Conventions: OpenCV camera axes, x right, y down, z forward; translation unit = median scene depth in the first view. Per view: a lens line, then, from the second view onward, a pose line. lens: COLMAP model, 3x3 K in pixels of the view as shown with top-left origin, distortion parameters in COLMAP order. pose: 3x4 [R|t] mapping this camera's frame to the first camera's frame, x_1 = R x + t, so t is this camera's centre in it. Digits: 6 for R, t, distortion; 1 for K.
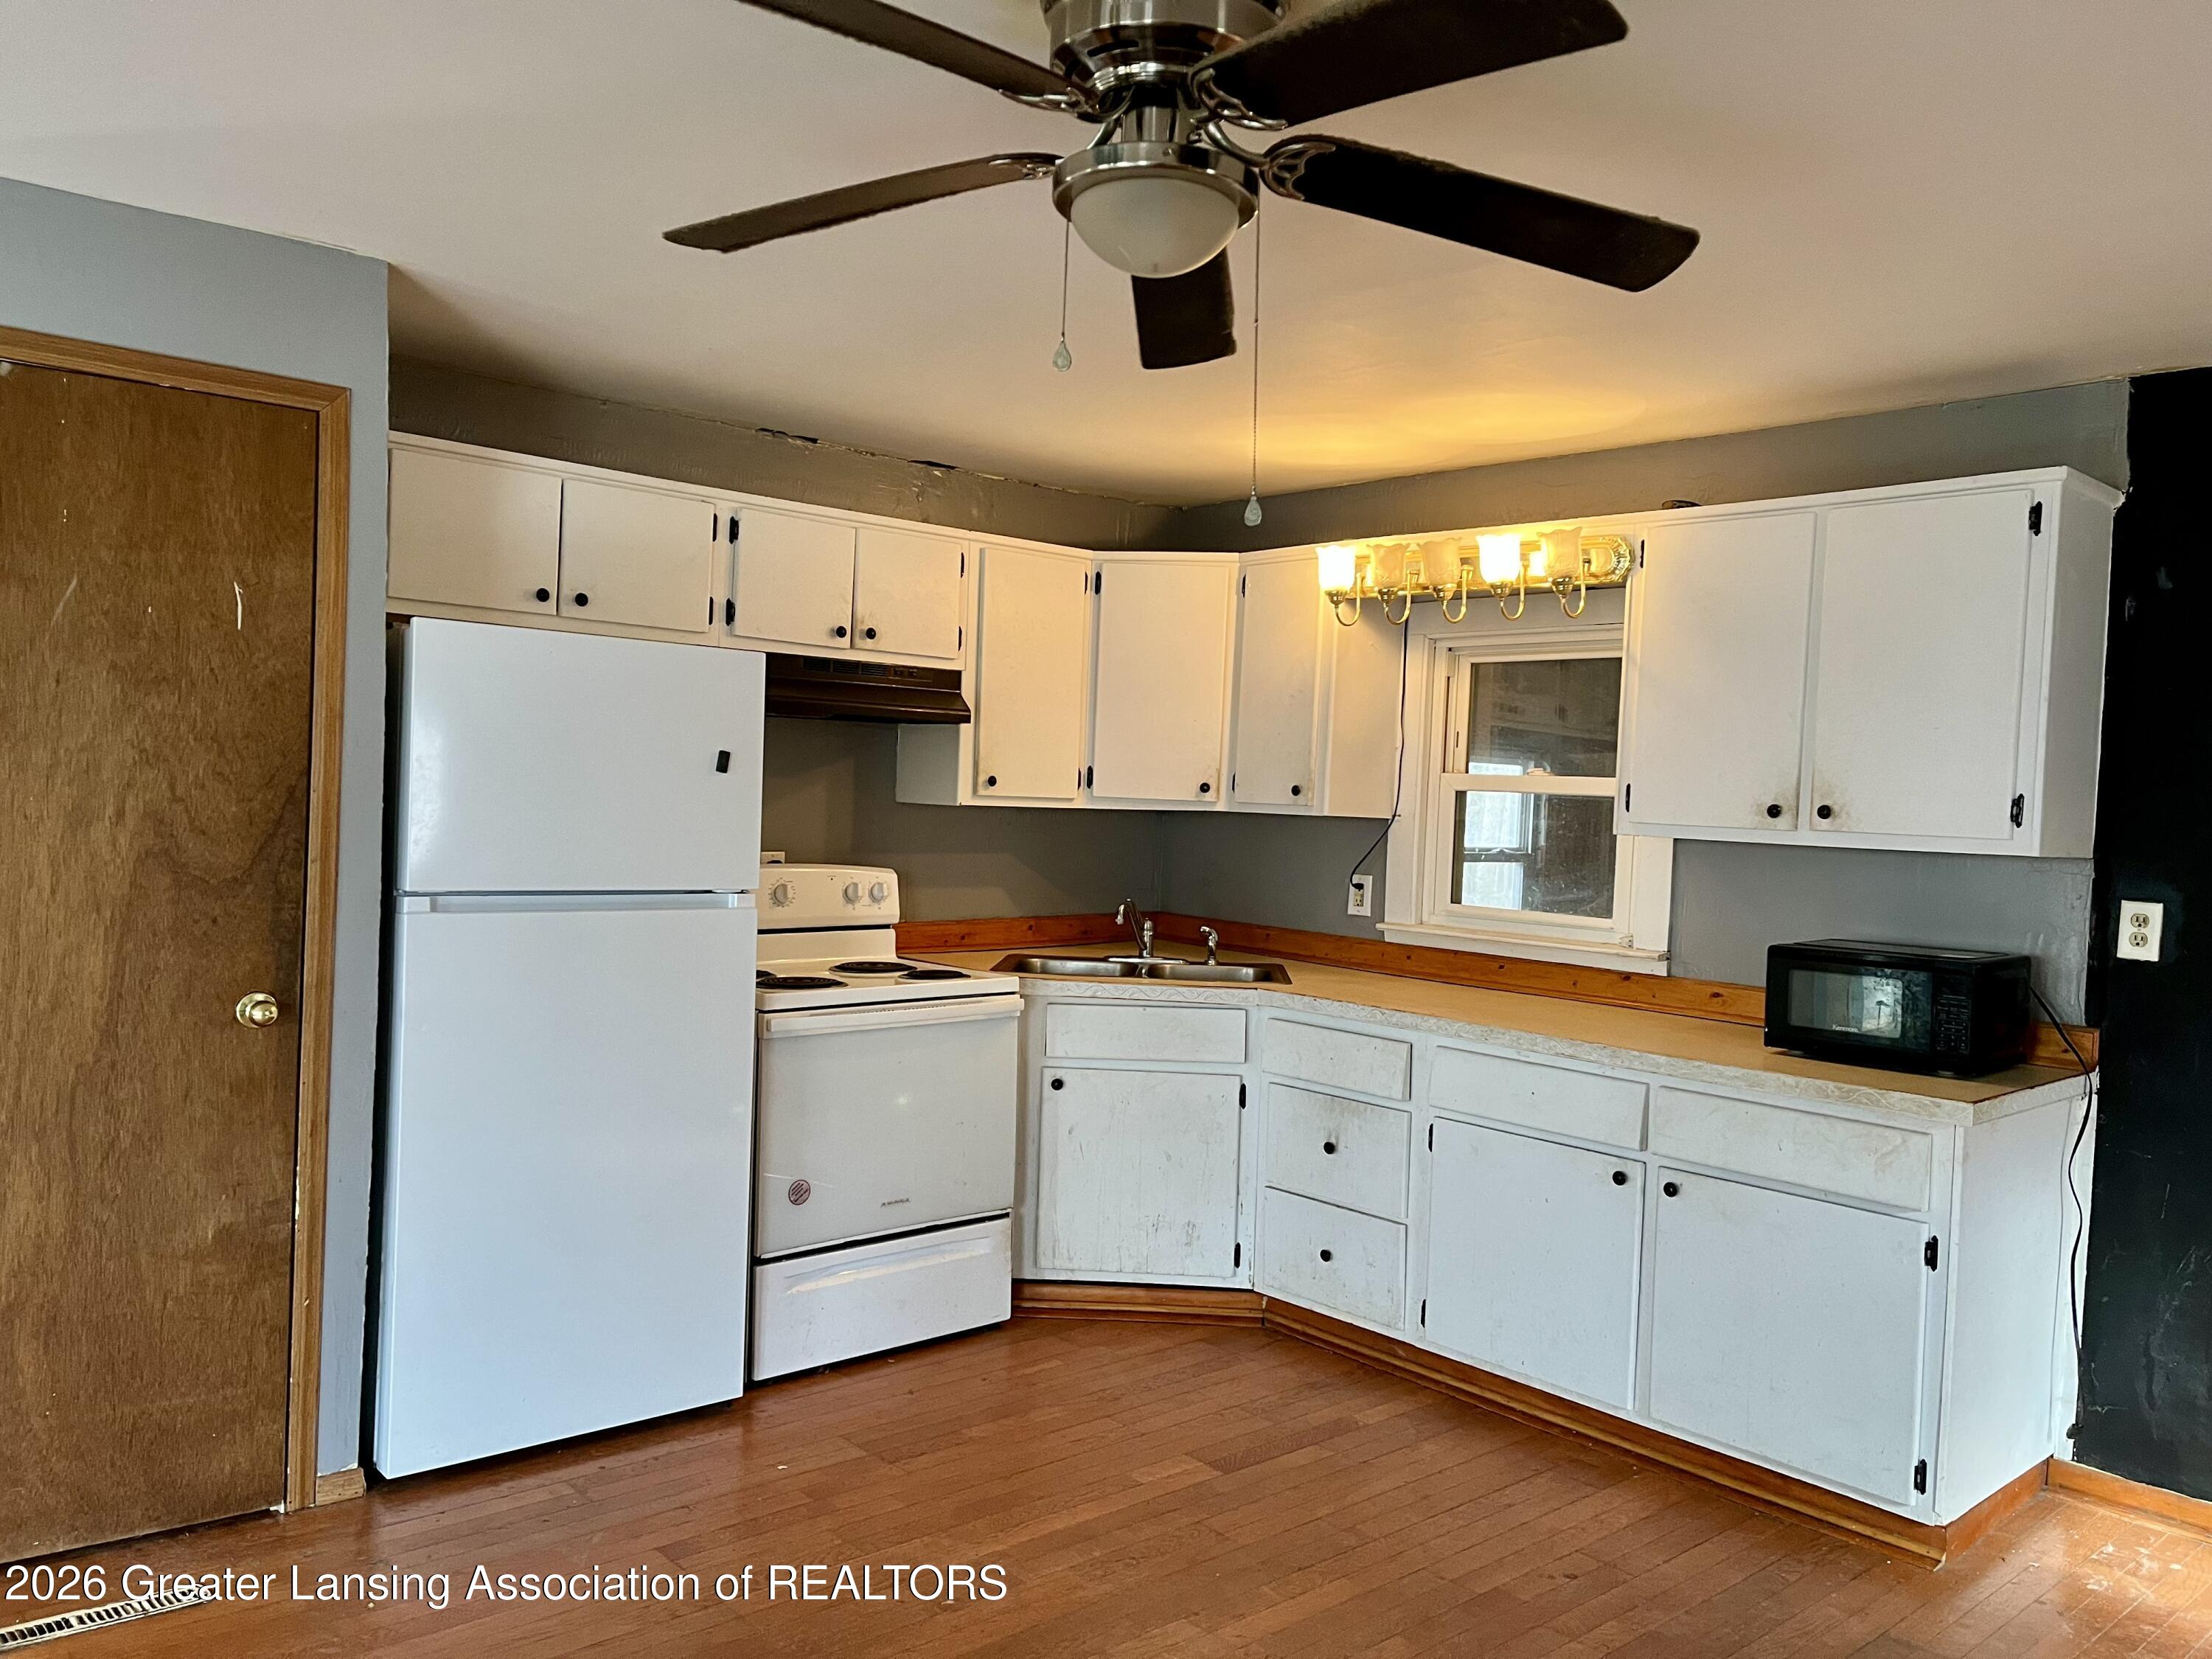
lens RADIAL K [[1655.2, 0, 1118.8], [0, 1655.2, 835.8], [0, 0, 1]] dist [0.077932, -0.089663]
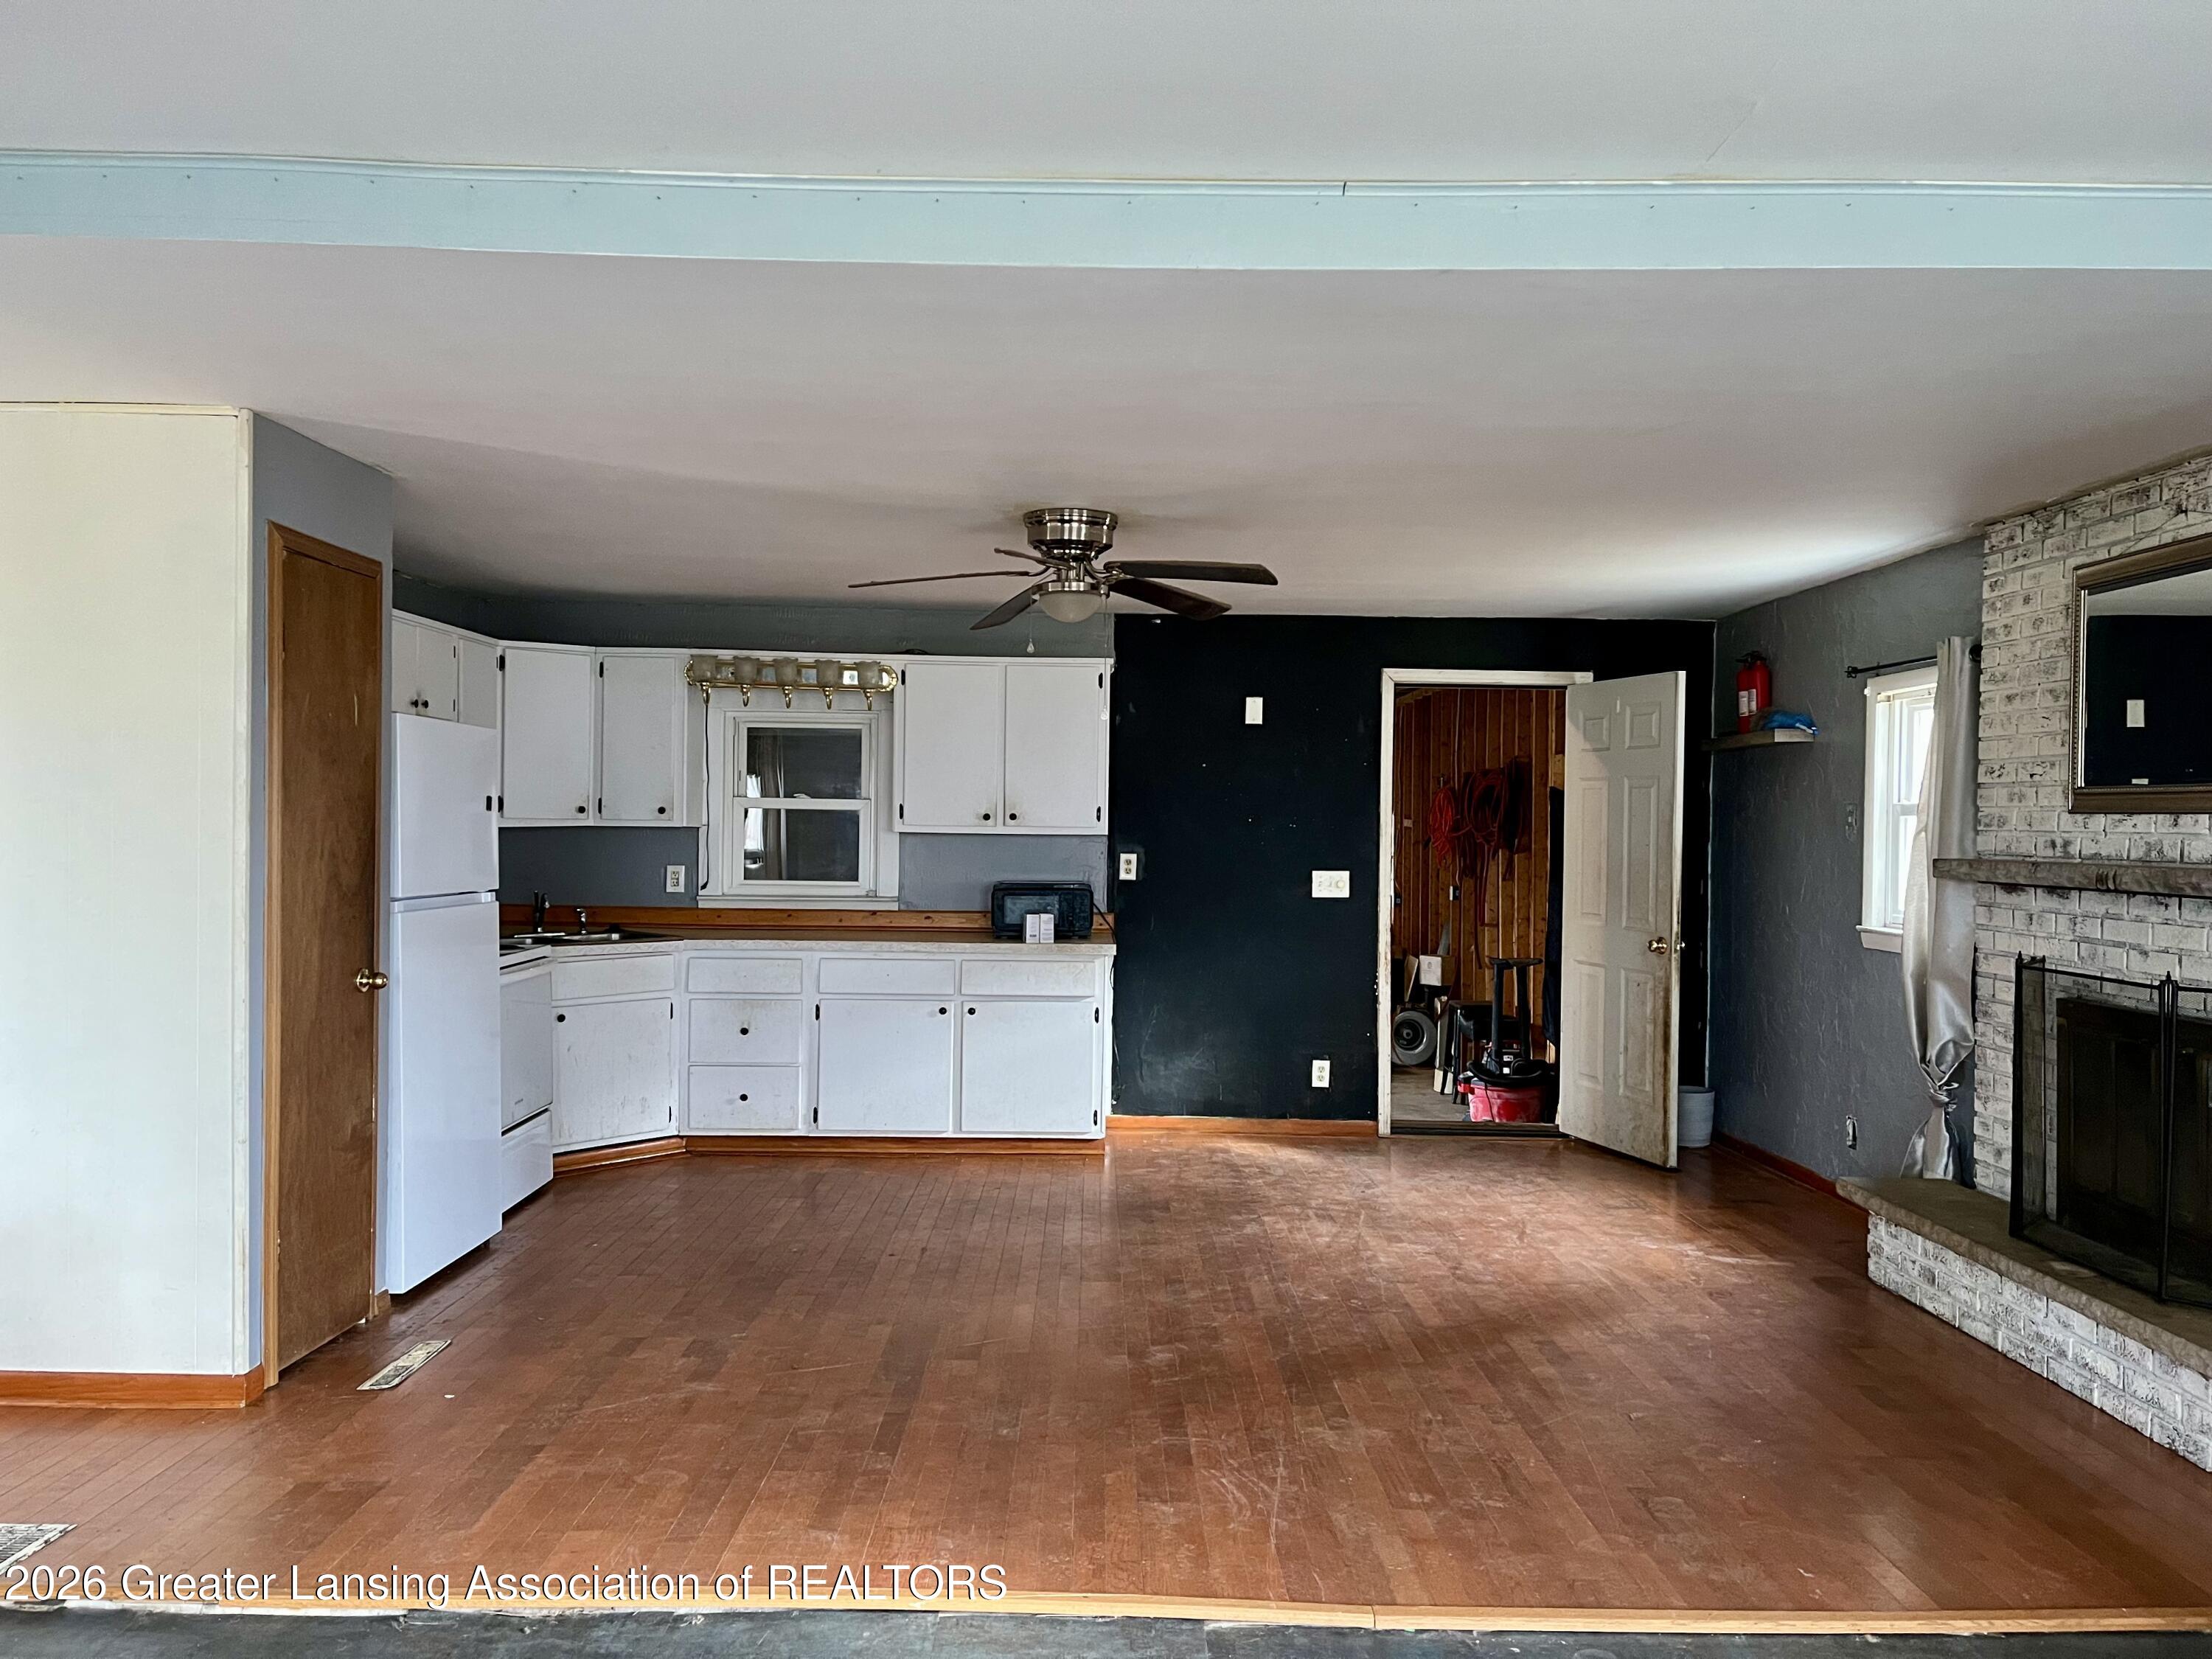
lens RADIAL K [[1655.2, 0, 1099.7], [0, 1655.2, 843.2], [0, 0, 1]] dist [0.077932, -0.089663]
pose [[0.665052, -0.040165, 0.745716, -0.994773], [0.035036, 0.999131, 0.022568, -0.023711], [-0.745974, 0.011118, 0.665882, -0.402233]]
